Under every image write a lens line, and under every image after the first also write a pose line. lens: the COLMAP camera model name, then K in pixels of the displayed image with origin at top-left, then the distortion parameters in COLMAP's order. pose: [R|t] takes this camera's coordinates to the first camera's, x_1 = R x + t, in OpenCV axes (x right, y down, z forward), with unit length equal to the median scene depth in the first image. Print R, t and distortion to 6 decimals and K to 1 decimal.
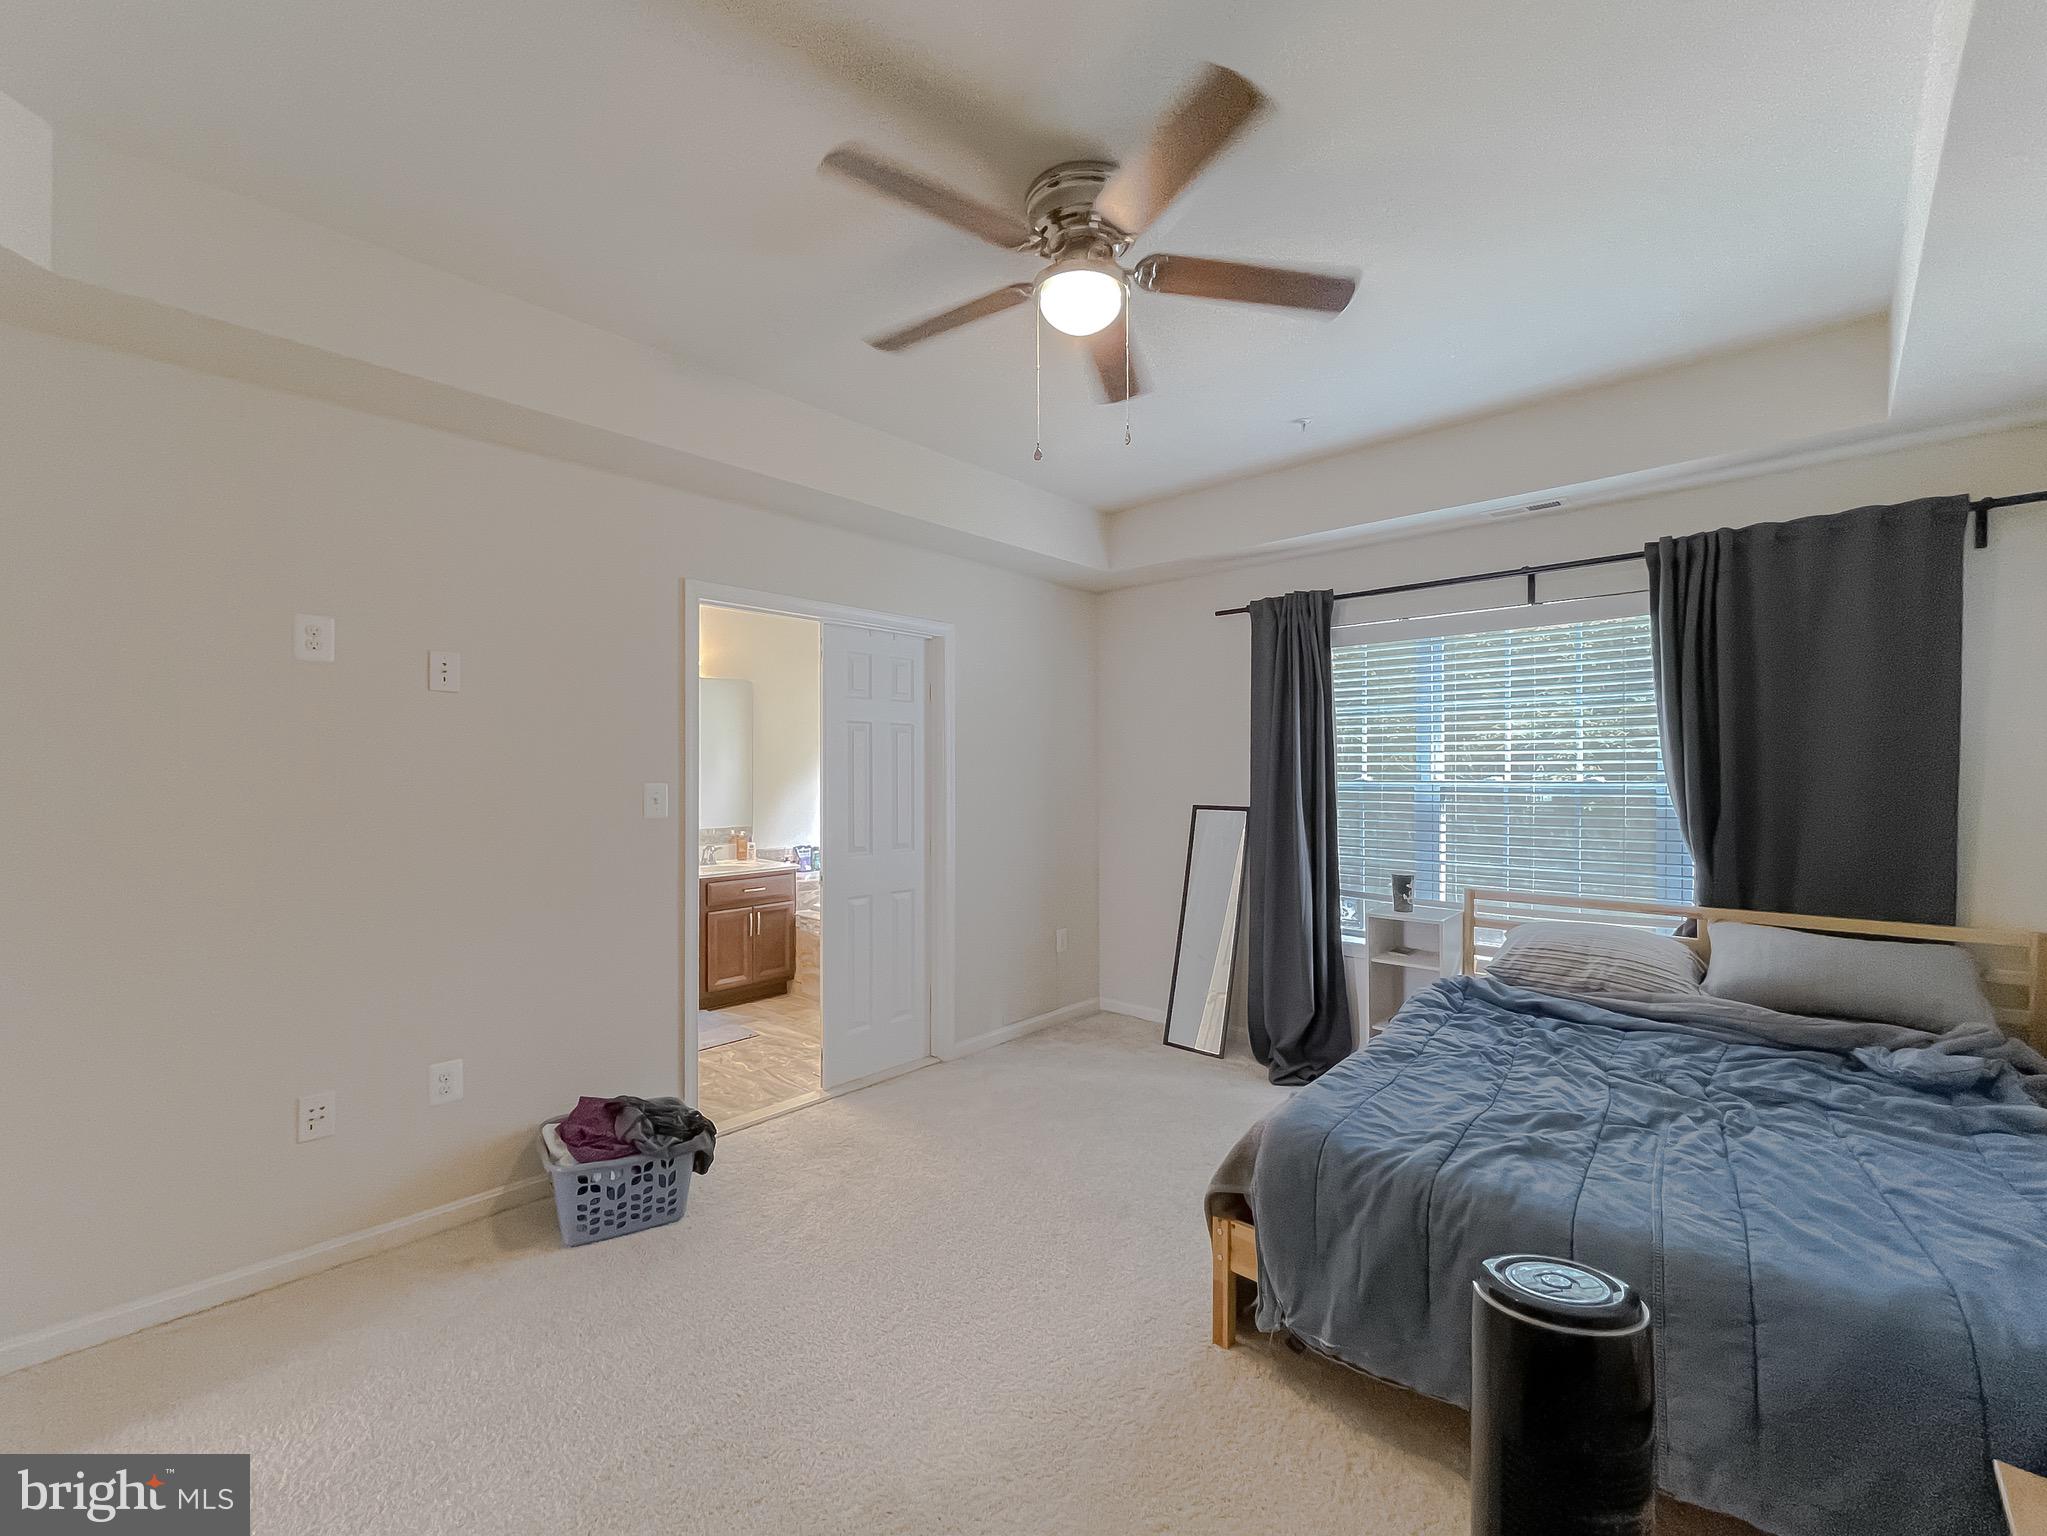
lens RADIAL K [[857.1, 0, 1026.3], [0, 857.1, 732.8], [0, 0, 1]] dist [-0.002781, -0.000229]
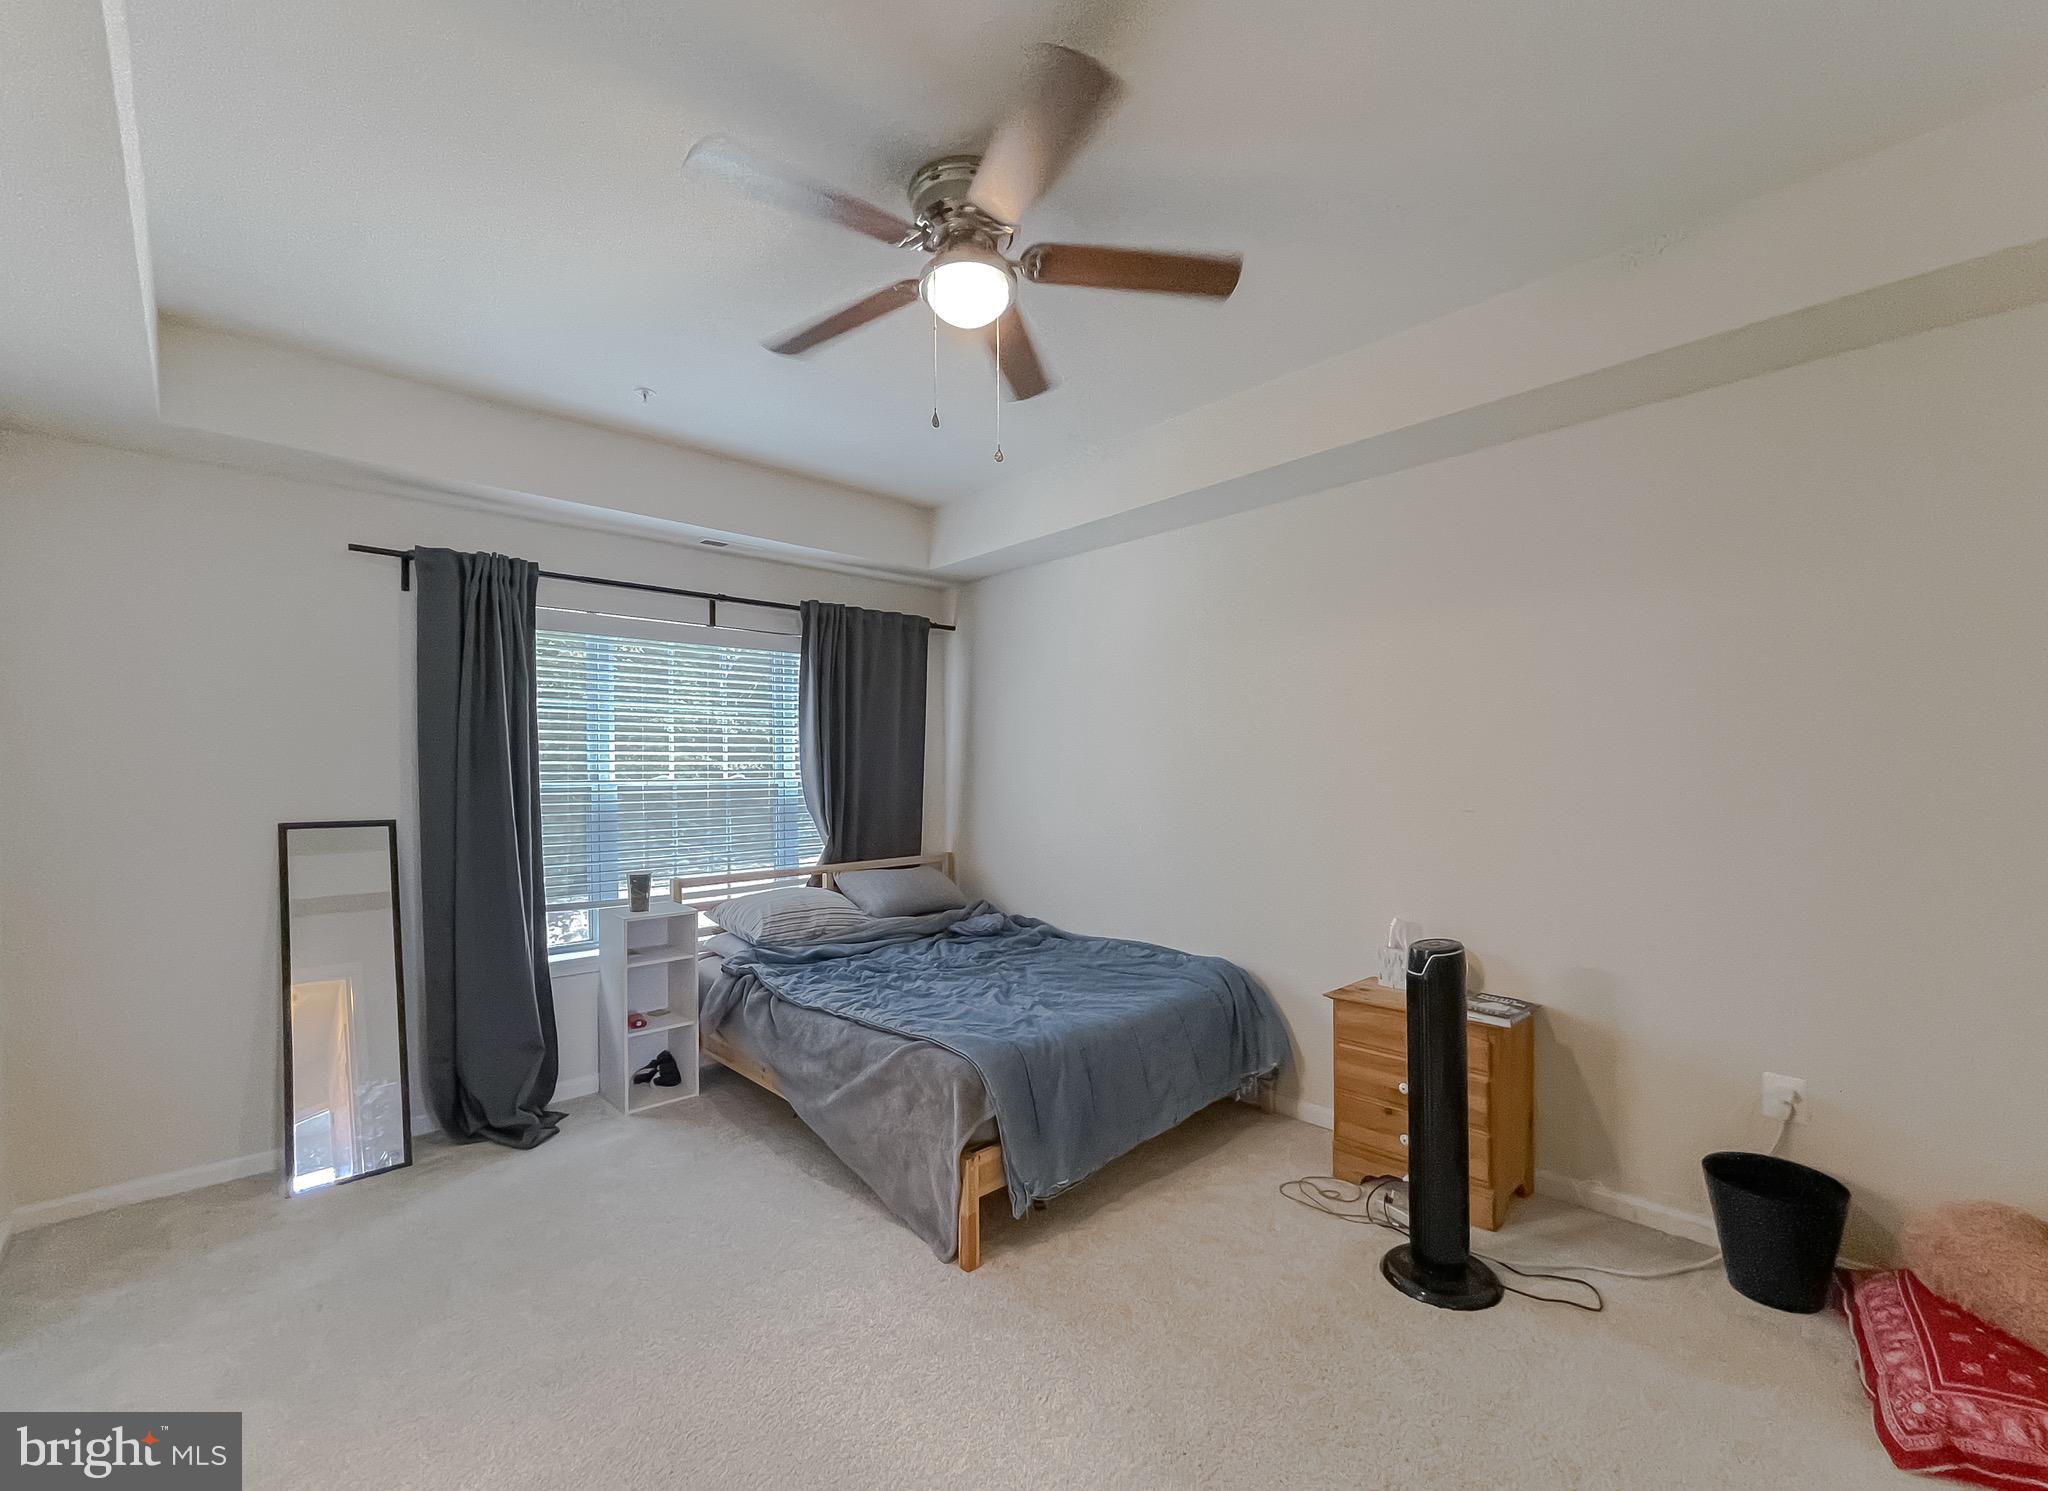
lens RADIAL K [[847.2, 0, 1022.3], [0, 847.2, 736.7], [0, 0, 1]] dist [0.001171, 0.000555]
pose [[0.078302, 0.038712, 0.996178, -0.548611], [-0.037714, 0.998646, -0.035844, 0.025978], [-0.996216, -0.034763, 0.079655, 0.517308]]
